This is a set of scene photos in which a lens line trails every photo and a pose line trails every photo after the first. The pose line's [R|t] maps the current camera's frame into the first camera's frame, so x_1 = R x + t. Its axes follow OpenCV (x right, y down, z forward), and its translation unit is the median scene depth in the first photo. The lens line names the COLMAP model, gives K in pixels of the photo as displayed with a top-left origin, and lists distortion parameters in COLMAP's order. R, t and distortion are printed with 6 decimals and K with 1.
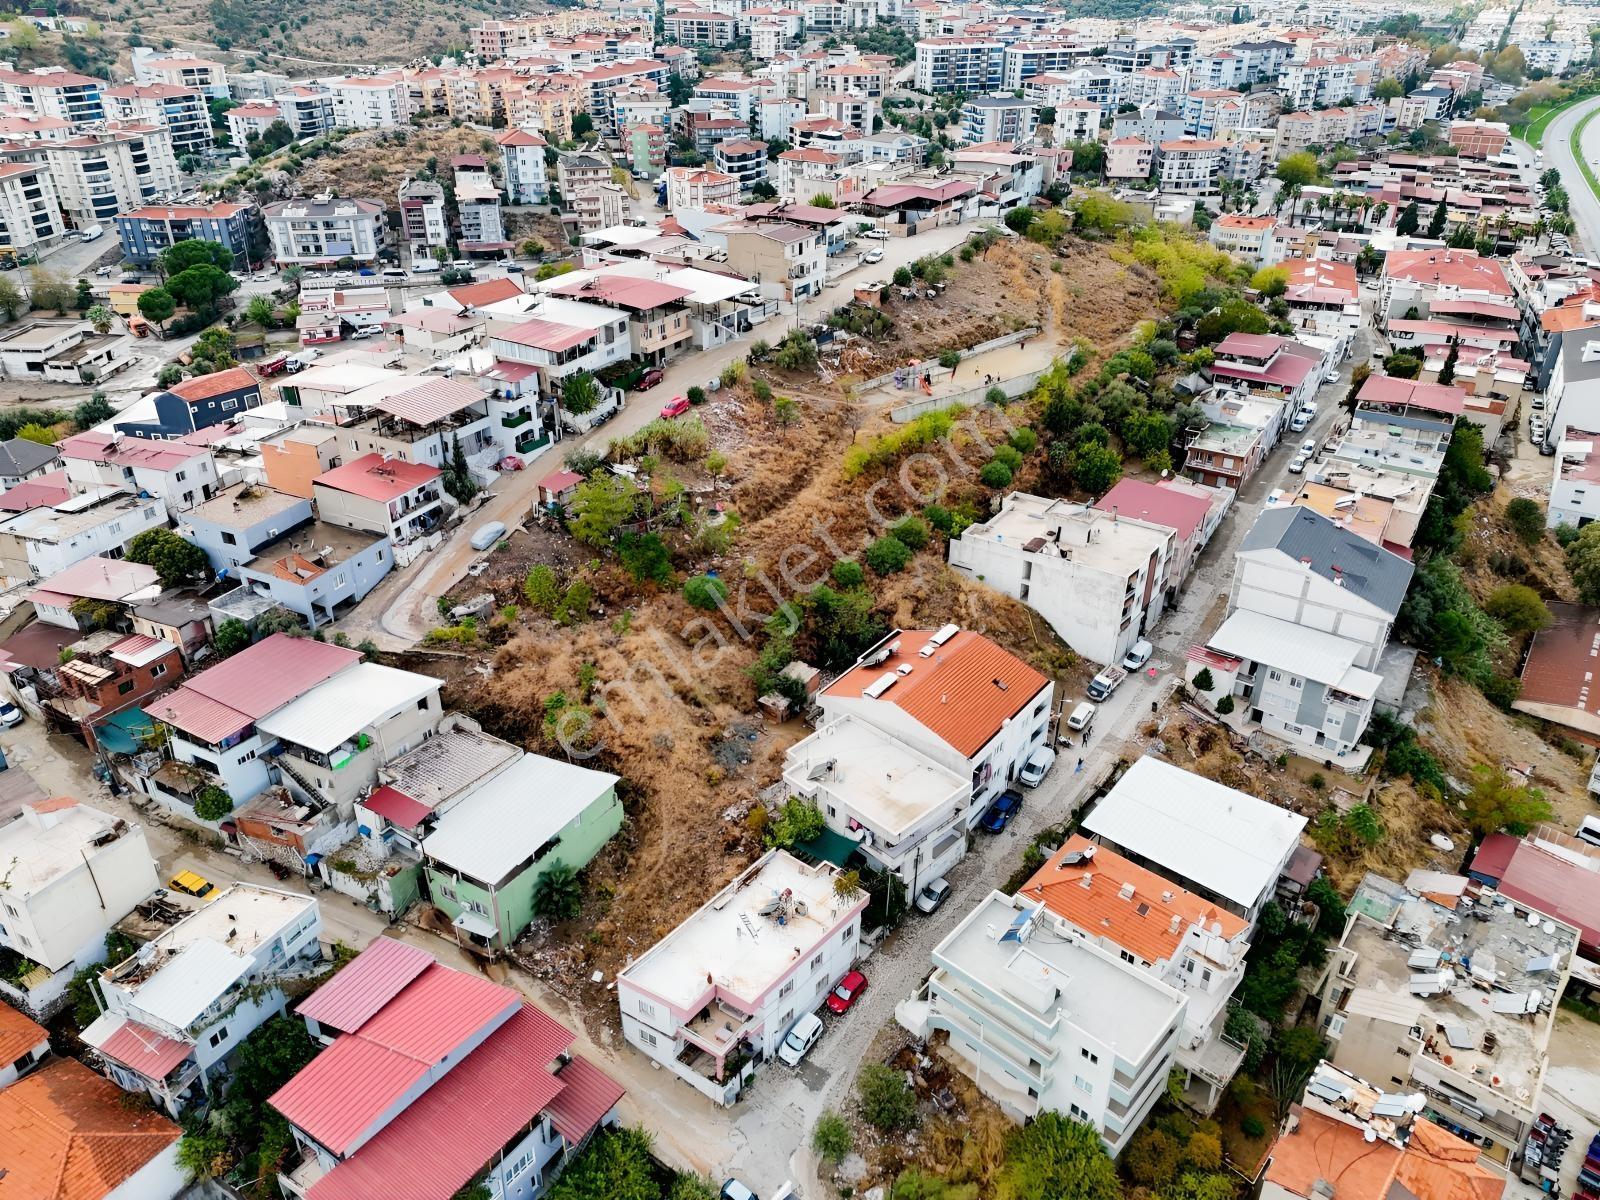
lens RADIAL K [[1176.4, 0, 798.8], [0, 1176.4, 601.4], [0, 0, 1]] dist [0.070231, -0.057068]
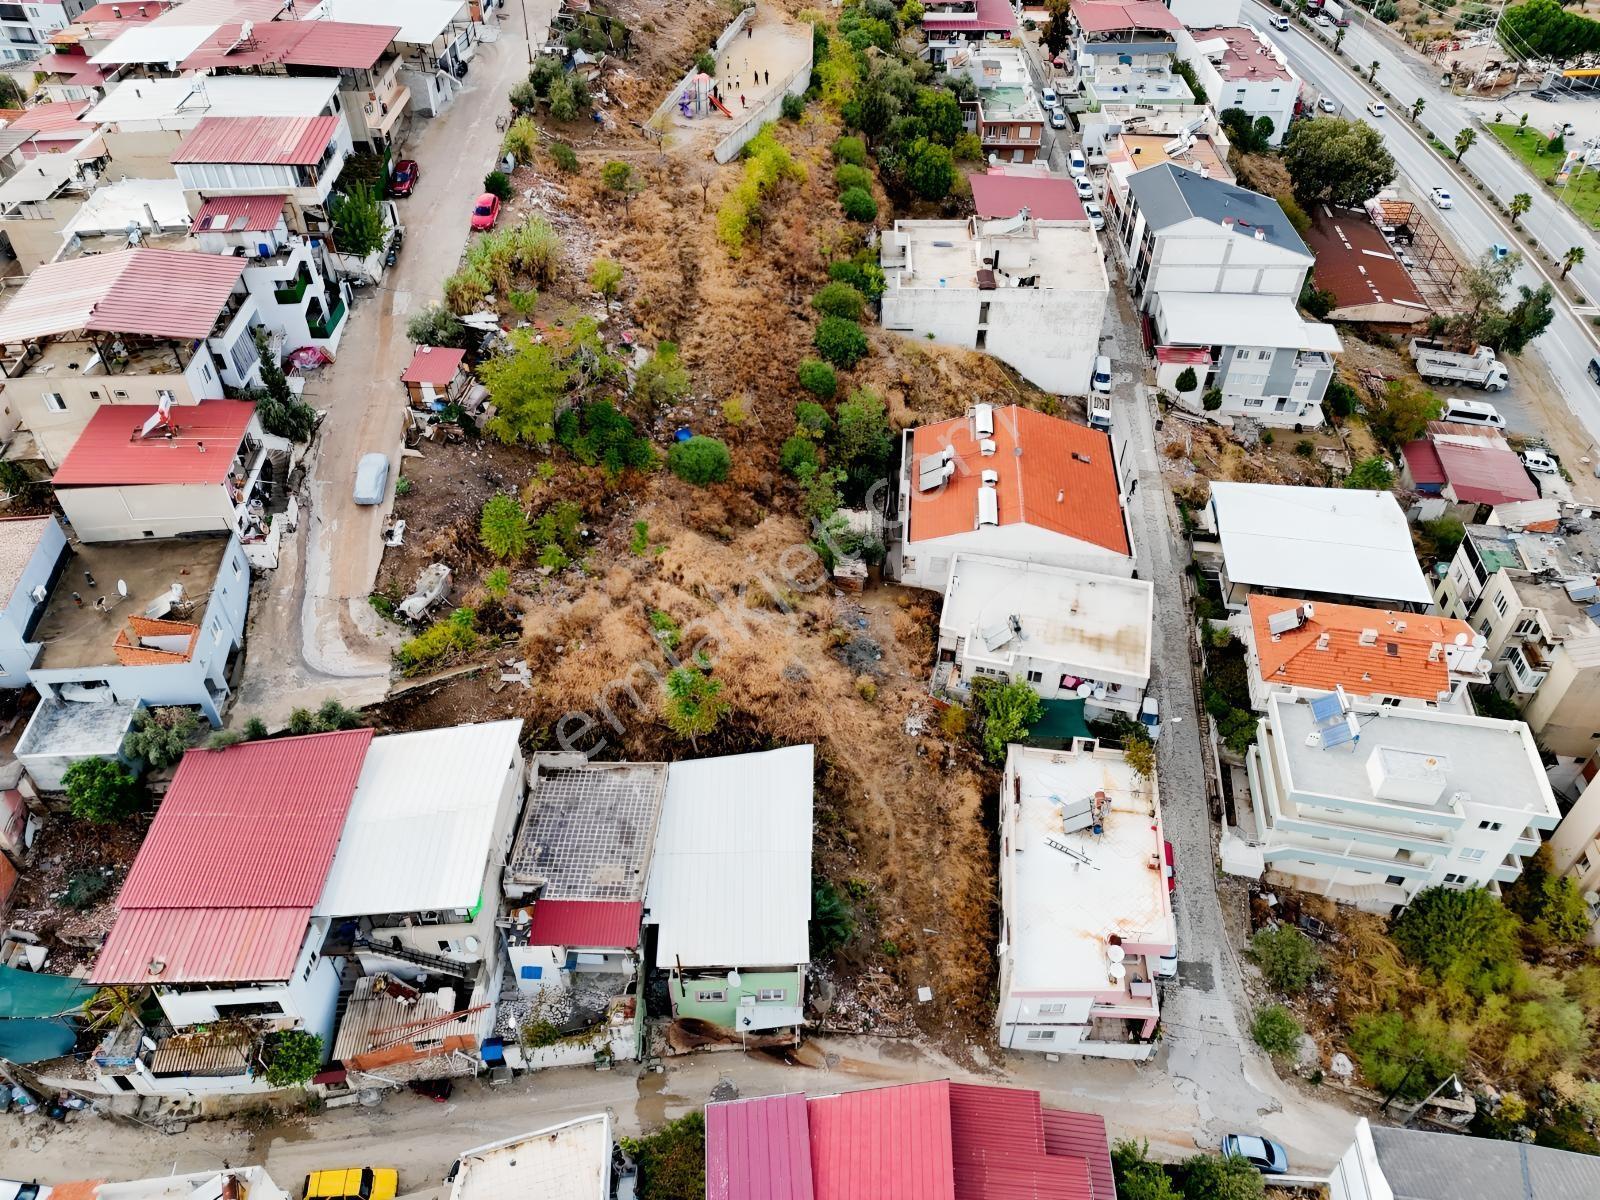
lens RADIAL K [[1176.4, 0, 797.5], [0, 1176.4, 600.4], [0, 0, 1]] dist [0.070231, -0.057068]
pose [[0.851932, -0.357366, 0.382755, -0.311329], [0.257252, 0.922272, 0.288507, -0.113094], [-0.456107, -0.147324, 0.877646, 0.283795]]
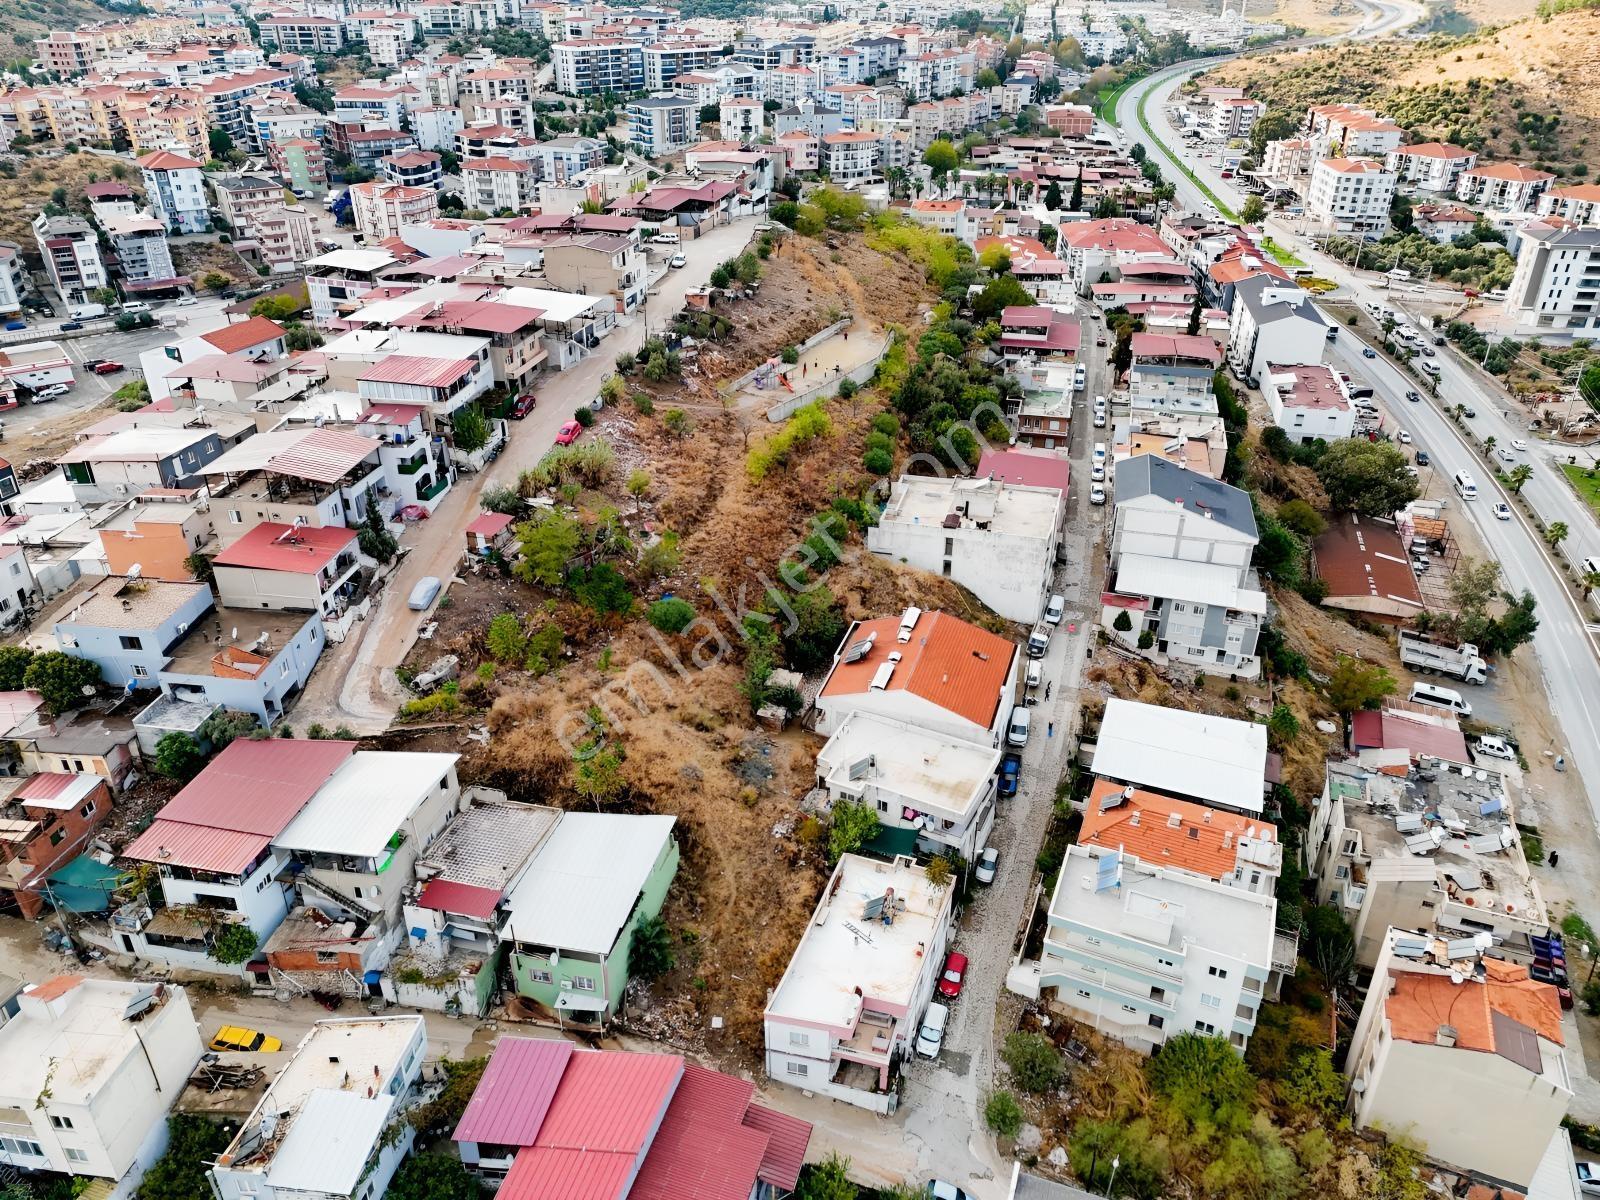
lens RADIAL K [[1176.4, 0, 799.3], [0, 1176.4, 600.3], [0, 0, 1]] dist [0.070231, -0.057068]
pose [[0.947279, -0.158217, 0.278623, -0.225606], [0.158511, 0.987120, 0.021623, -0.022209], [-0.278456, 0.023682, 0.960157, 0.035976]]
